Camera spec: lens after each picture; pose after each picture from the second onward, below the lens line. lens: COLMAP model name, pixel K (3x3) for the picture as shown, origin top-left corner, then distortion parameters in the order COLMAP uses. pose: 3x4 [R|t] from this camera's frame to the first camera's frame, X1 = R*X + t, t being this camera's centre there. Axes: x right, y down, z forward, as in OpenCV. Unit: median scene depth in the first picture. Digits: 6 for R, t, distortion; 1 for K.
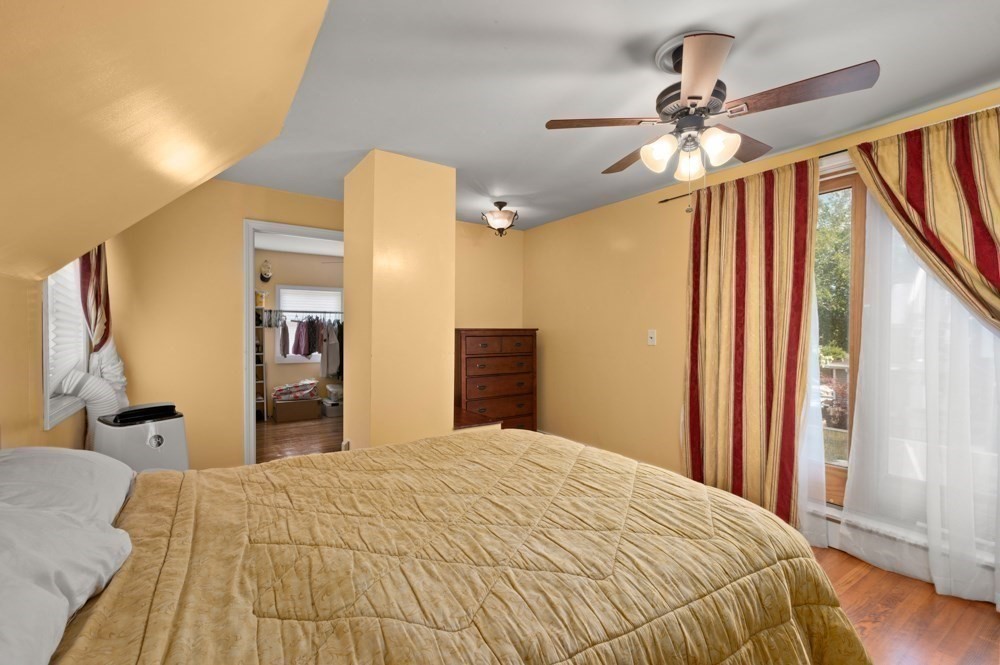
lens RADIAL K [[449.3, 0, 502.1], [0, 449.3, 346.2], [0, 0, 1]] dist [0.000648, -0.000104]
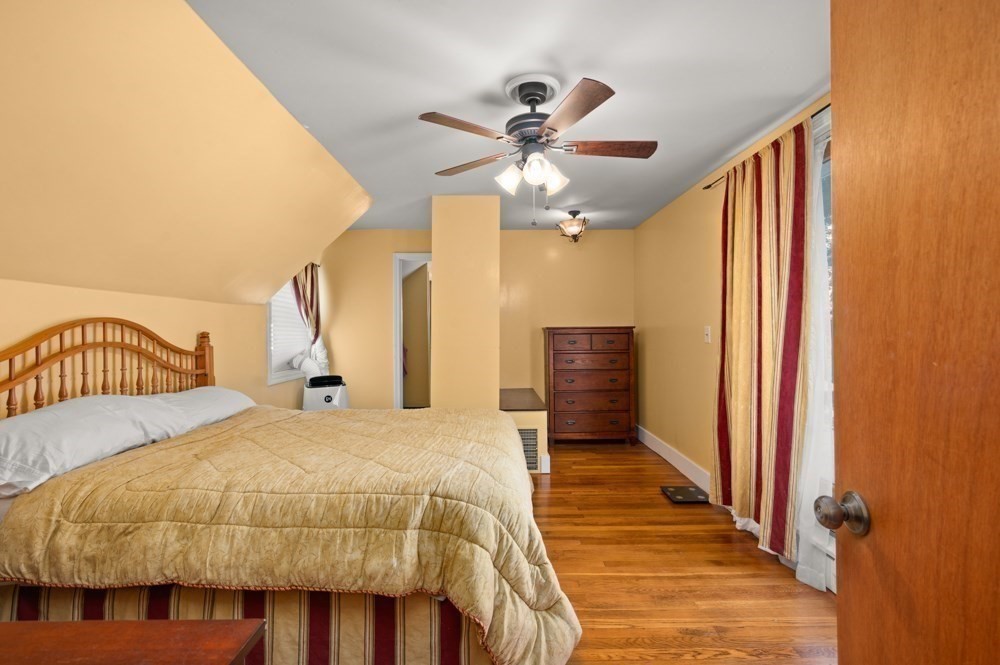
lens RADIAL K [[443.3, 0, 489.1], [0, 443.3, 339.8], [0, 0, 1]] dist [0.000077, -0.000142]
pose [[0.829501, 0.004243, -0.558488, 0.525811], [-0.011500, 0.999889, -0.009484, 0.006512], [0.558386, 0.014290, 0.829458, -0.006338]]
